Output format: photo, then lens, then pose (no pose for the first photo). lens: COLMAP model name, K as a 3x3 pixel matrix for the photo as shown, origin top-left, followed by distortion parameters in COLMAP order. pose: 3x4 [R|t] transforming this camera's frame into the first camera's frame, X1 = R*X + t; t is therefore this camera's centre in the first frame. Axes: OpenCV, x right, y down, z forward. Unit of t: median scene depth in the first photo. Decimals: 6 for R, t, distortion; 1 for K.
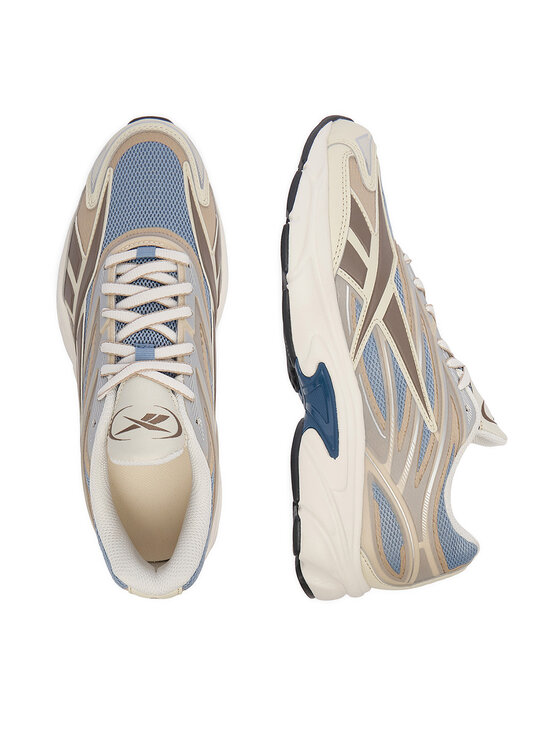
lens RADIAL K [[506.0, 0, 280.0], [0, 506.0, 373.0], [0, 0, 1]] dist [0.000609, 0.000167]
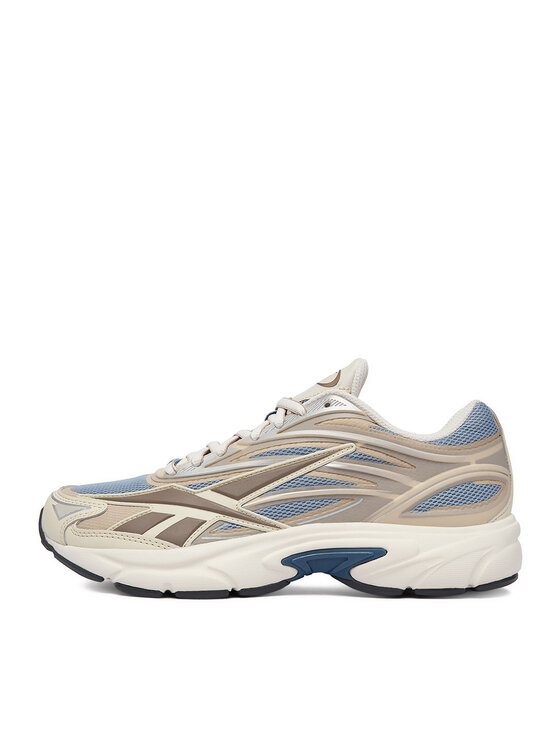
lens RADIAL K [[735.3, 0, 280.0], [0, 735.3, 373.0], [0, 0, 1]] dist [0.005632, 0.002251]
pose [[0.013680, -0.933520, 0.358264, -0.068512], [0.999659, 0.020733, 0.015853, -0.054725], [-0.022227, 0.357926, 0.933486, -0.366417]]
